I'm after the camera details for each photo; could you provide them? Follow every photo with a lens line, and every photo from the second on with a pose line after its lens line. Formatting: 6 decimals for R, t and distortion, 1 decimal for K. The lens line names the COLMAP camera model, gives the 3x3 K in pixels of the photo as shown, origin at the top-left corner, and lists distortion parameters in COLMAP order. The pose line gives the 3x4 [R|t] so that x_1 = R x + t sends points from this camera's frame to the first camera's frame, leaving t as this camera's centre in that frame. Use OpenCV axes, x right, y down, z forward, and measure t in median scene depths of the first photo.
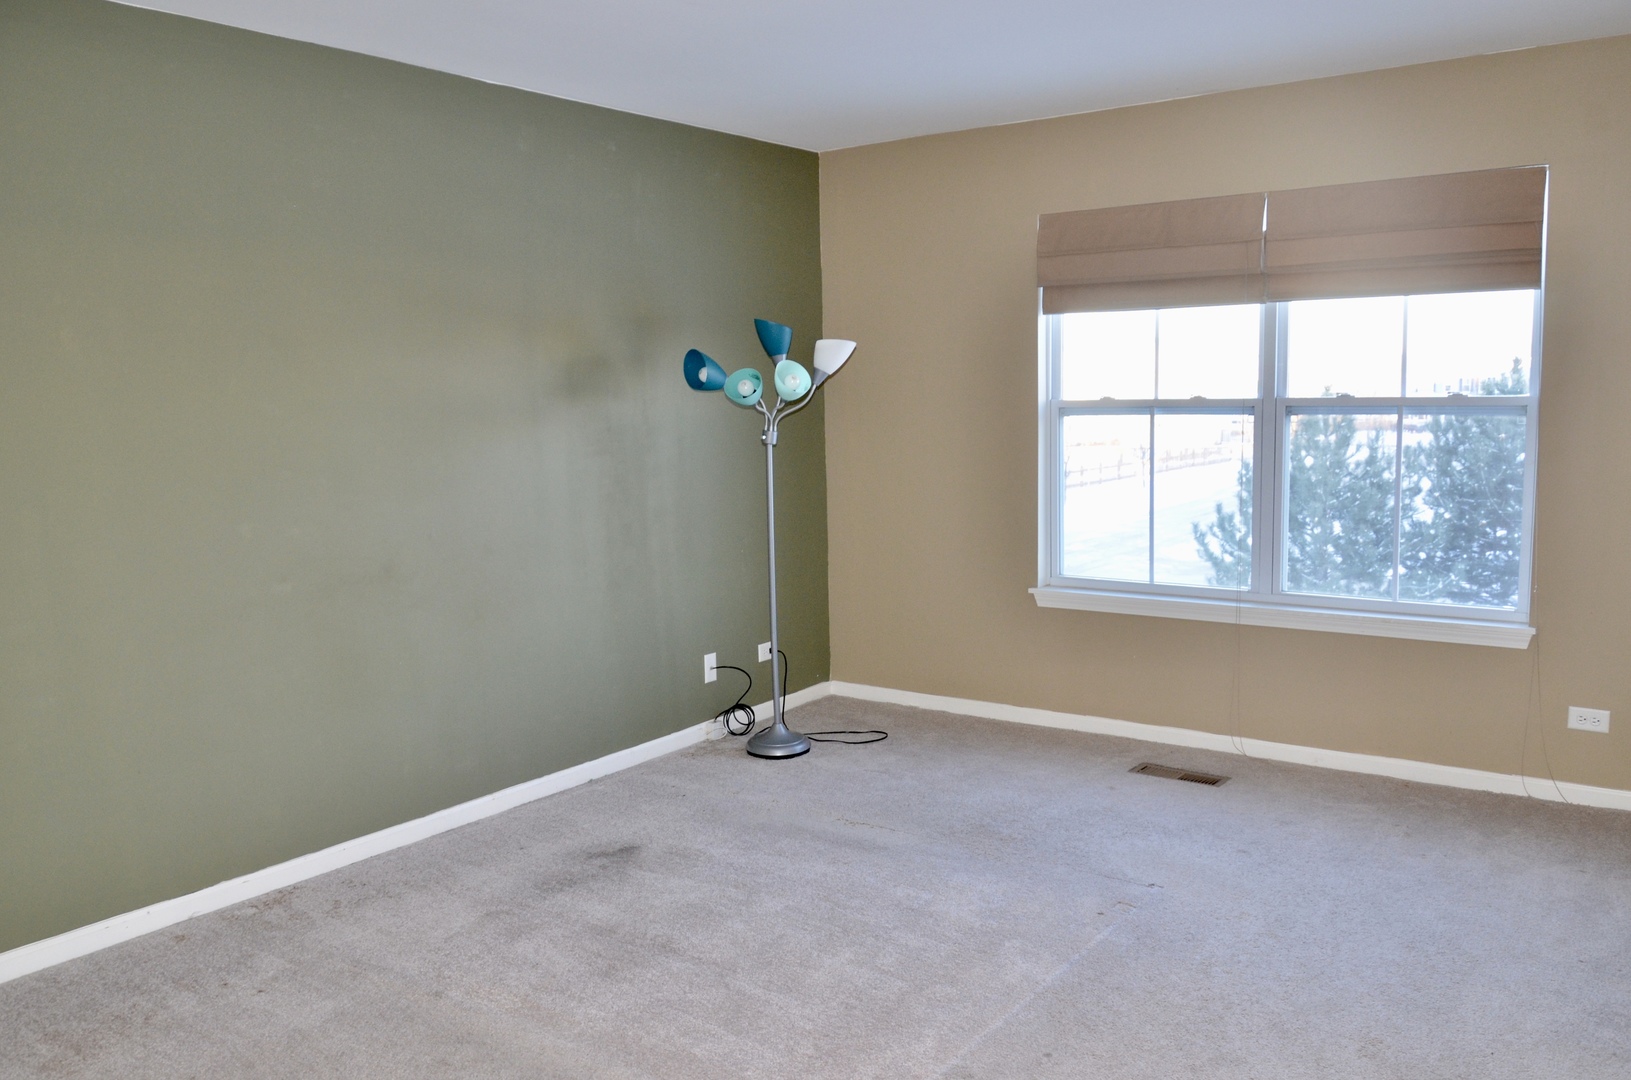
lens RADIAL K [[1279.8, 0, 817.5], [0, 1279.8, 546.1], [0, 0, 1]] dist [0.003248, 0.000743]
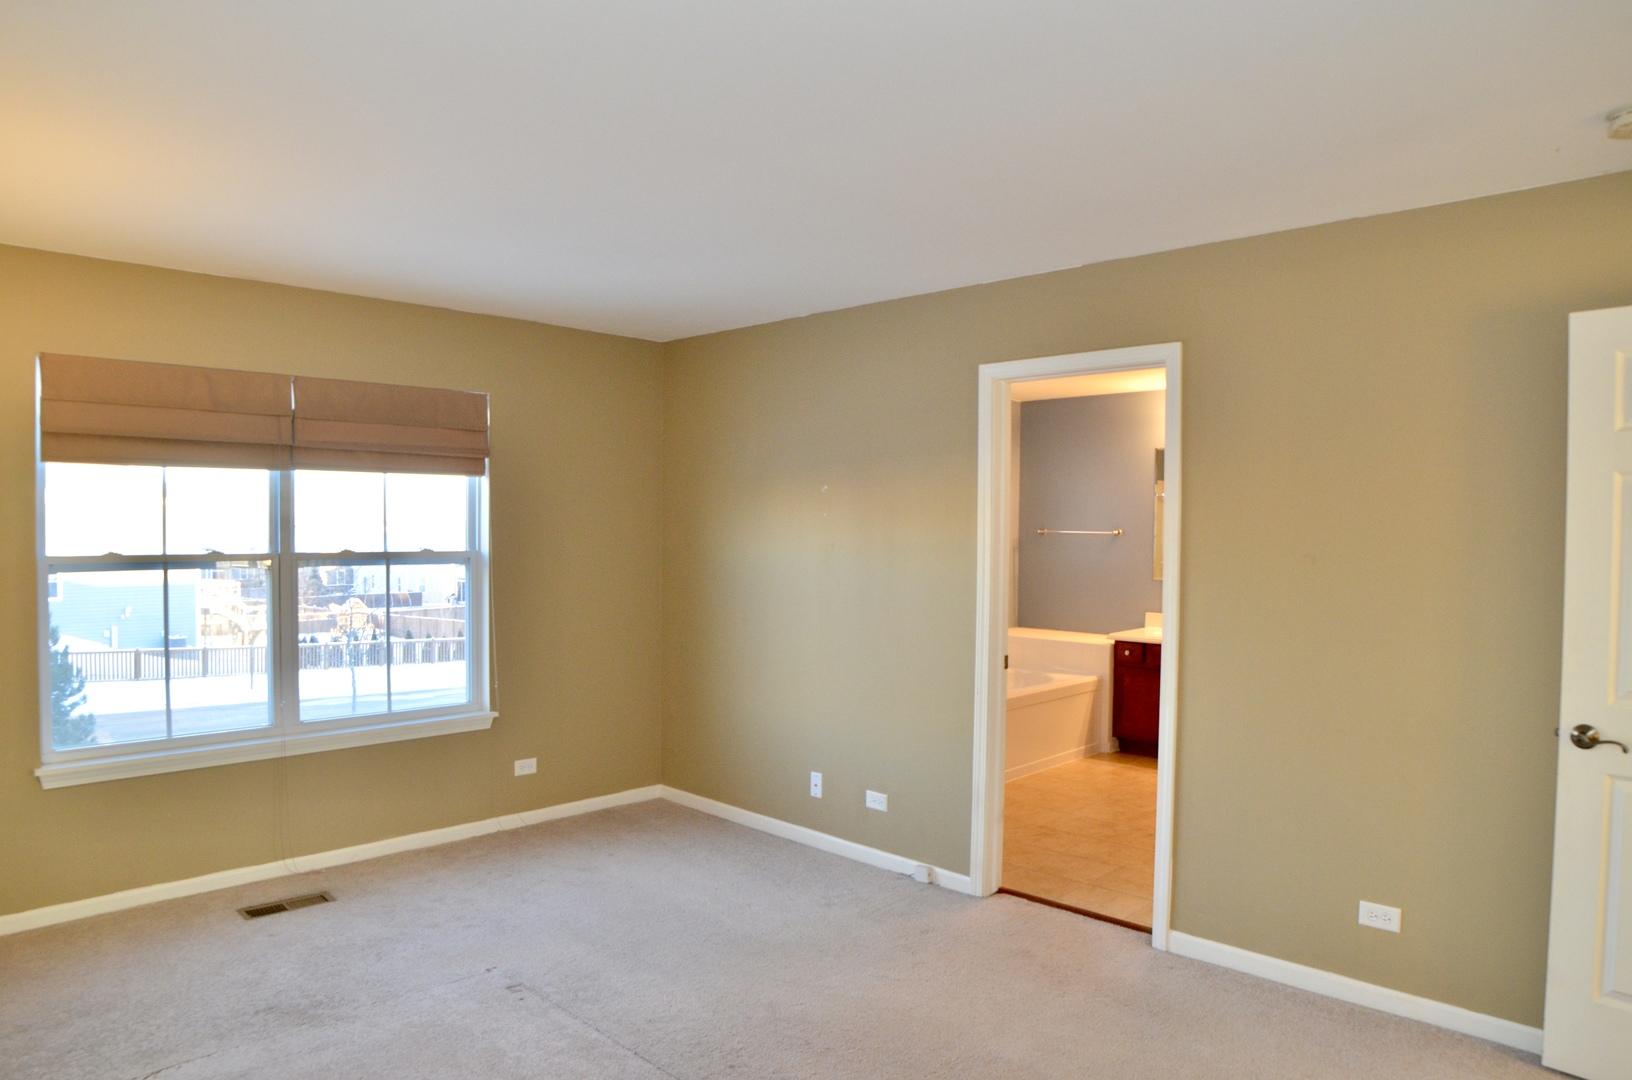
lens RADIAL K [[1016.9, 0, 800.0], [0, 1016.9, 554.5], [0, 0, 1]] dist [-0.113587, 0.047064]
pose [[0.191231, -0.001858, 0.981543, -0.420785], [0.120116, 0.992527, -0.021523, -0.040272], [-0.974168, 0.122015, 0.190025, 0.388182]]
